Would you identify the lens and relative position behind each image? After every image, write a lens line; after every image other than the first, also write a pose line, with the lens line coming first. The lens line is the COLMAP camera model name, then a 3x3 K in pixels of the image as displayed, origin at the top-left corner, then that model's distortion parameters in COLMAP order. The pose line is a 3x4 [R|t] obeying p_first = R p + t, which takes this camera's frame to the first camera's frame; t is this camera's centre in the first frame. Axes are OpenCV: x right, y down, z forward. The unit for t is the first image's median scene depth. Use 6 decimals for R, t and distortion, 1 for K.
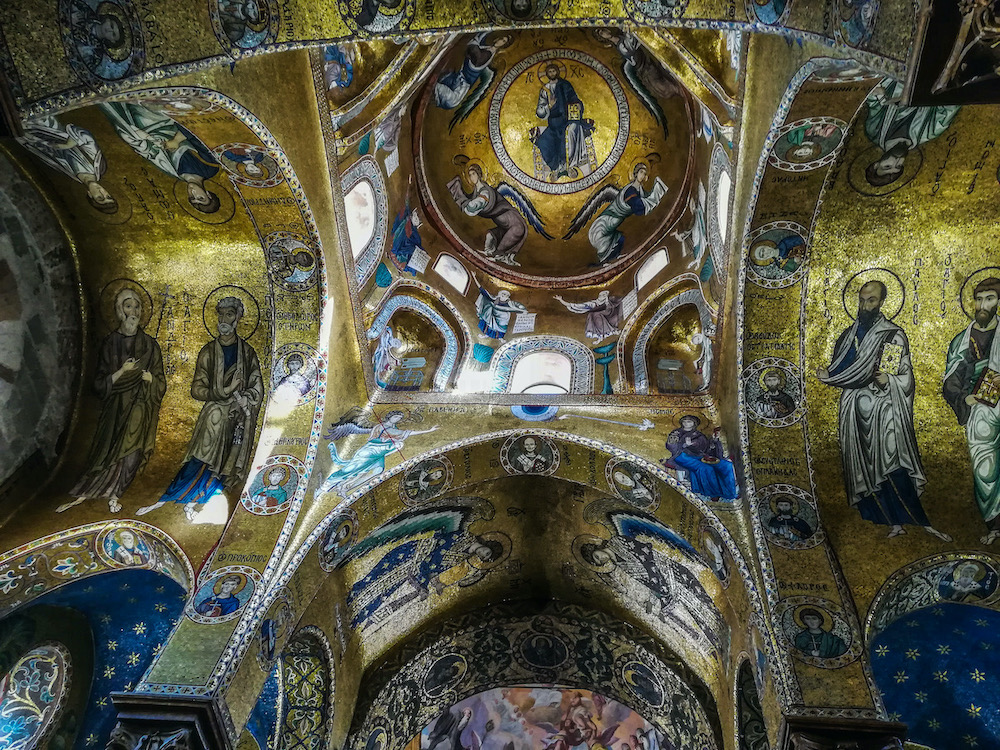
lens RADIAL K [[780.2, 0, 498.9], [0, 780.2, 376.7], [0, 0, 1]] dist [0.028026, -0.005667]
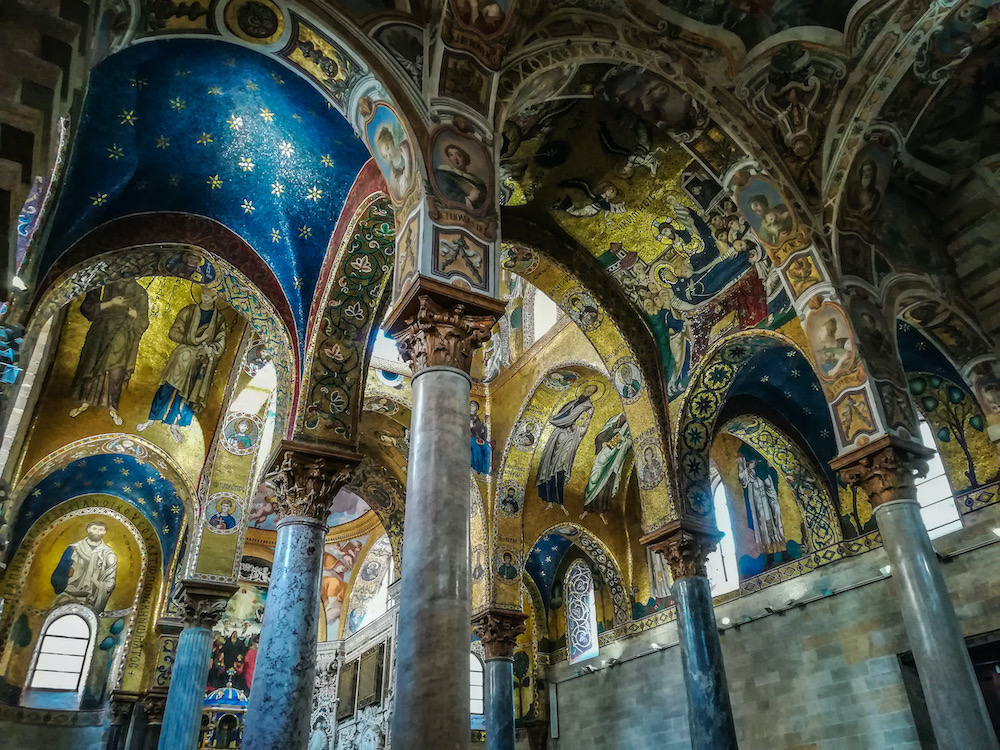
lens RADIAL K [[780.2, 0, 500.0], [0, 780.2, 373.9], [0, 0, 1]] dist [0.028026, -0.005667]
pose [[0.834774, 0.167663, 0.524443, -0.632053], [-0.410966, 0.823621, 0.390839, -0.710846], [-0.366413, -0.541791, 0.756442, -0.284778]]
